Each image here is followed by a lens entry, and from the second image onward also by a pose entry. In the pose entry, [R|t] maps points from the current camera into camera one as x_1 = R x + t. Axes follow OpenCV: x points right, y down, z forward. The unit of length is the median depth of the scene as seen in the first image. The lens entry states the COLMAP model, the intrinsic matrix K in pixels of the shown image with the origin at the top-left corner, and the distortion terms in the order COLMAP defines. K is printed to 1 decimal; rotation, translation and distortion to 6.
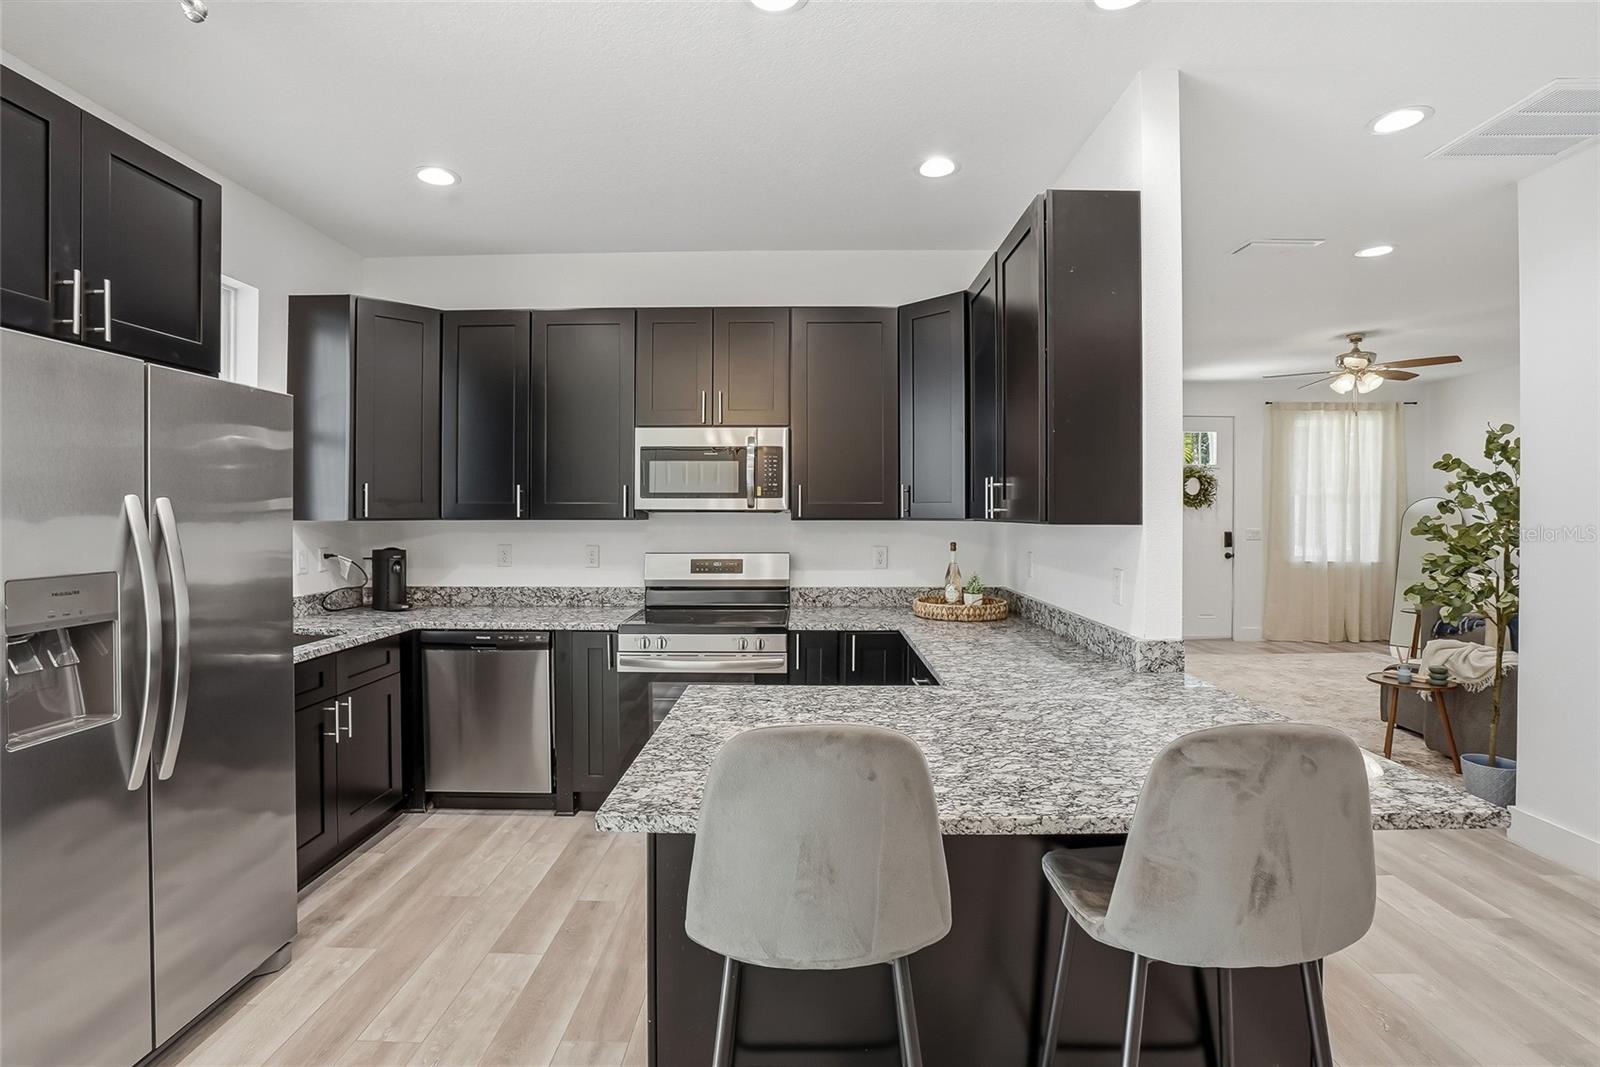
lens RADIAL K [[757.5, 0, 800.5], [0, 757.5, 516.2], [0, 0, 1]] dist [-0.058129, 0.019881]
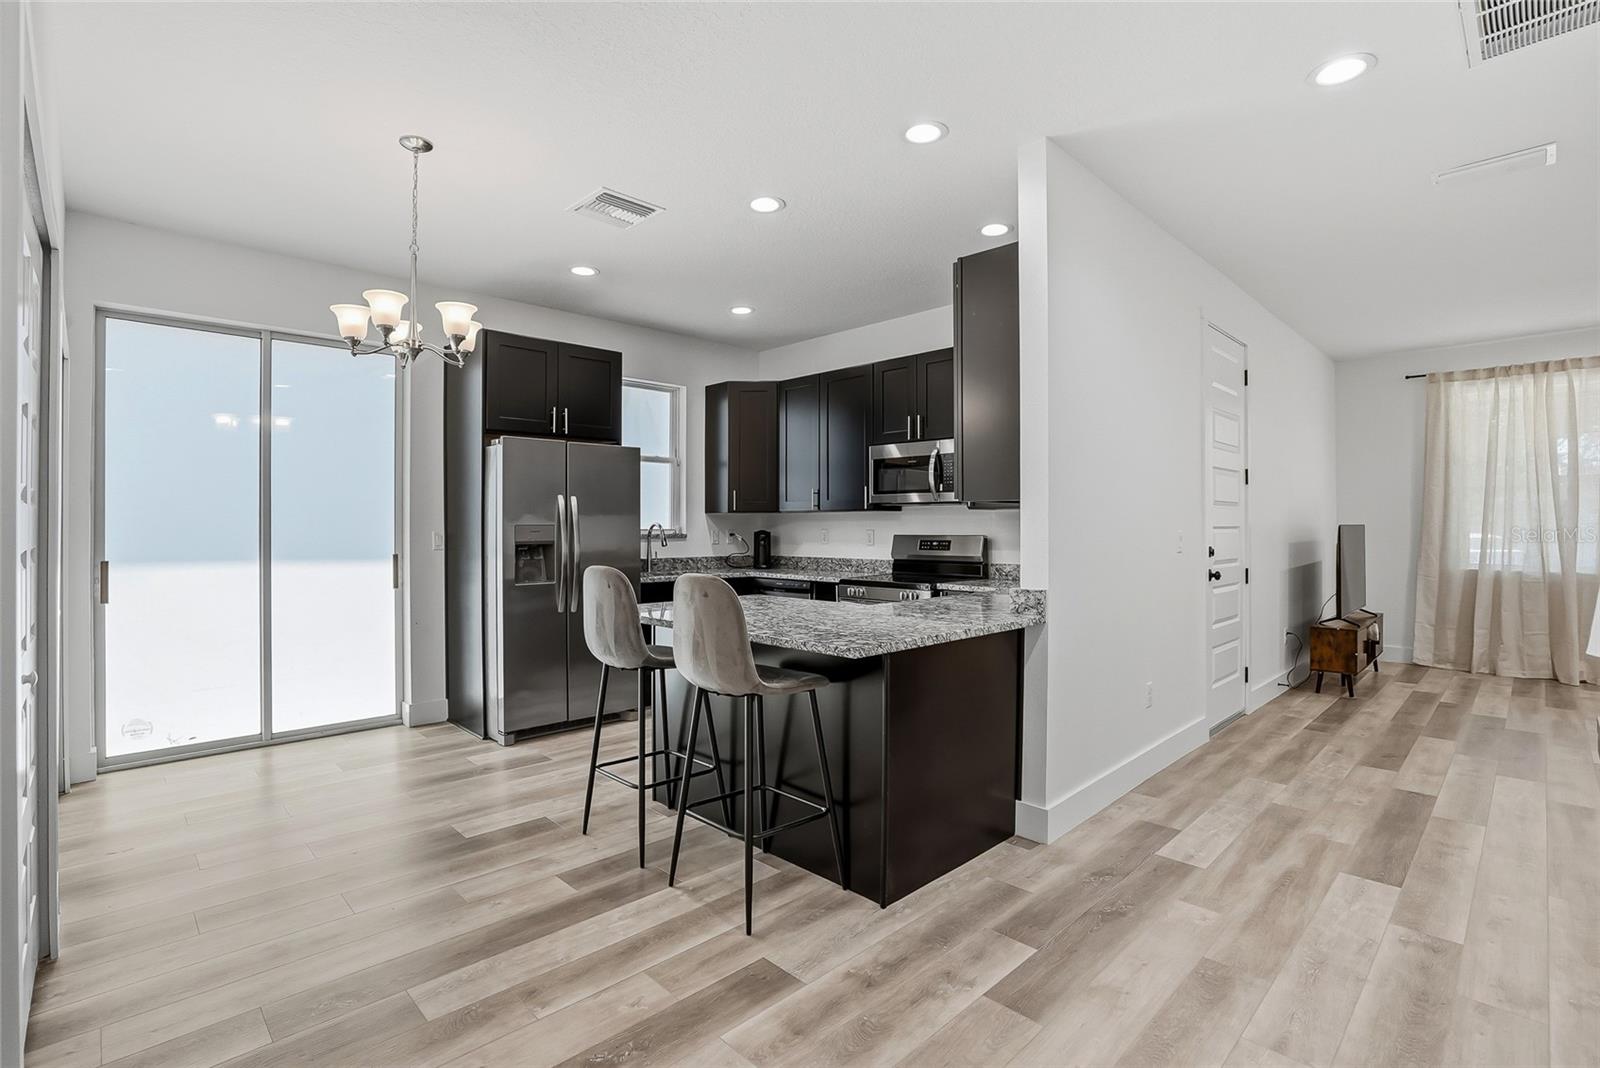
lens RADIAL K [[760.5, 0, 799.4], [0, 760.5, 528.5], [0, 0, 1]] dist [-0.055834, 0.019218]
pose [[0.705562, 0.000293, -0.708648, 0.686558], [-0.000141, 1.000000, 0.000273, 0.037519], [0.708648, -0.000093, 0.705562, -0.116679]]
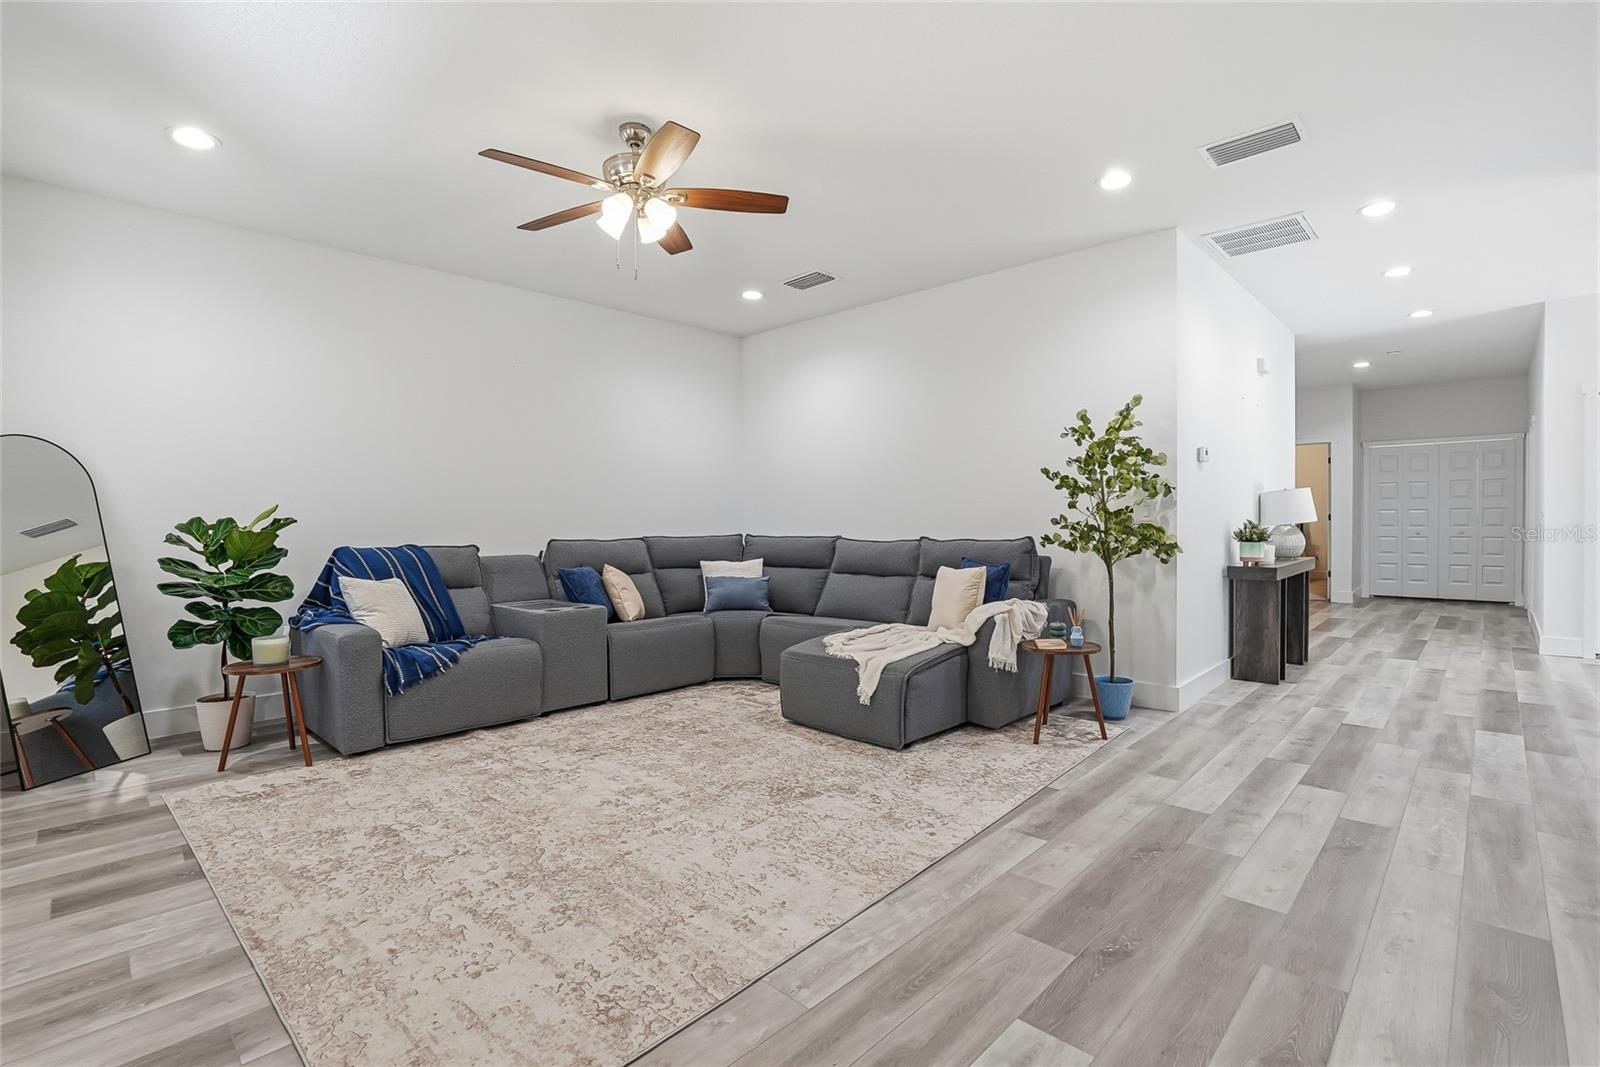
lens RADIAL K [[734.2, 0, 806.8], [0, 734.2, 554.5], [0, 0, 1]] dist [-0.045228, 0.017069]
pose [[-0.728671, -0.024393, 0.684430, 0.460988], [0.008571, 0.998962, 0.044729, 0.067312], [-0.684810, 0.038459, -0.727706, 1.986720]]
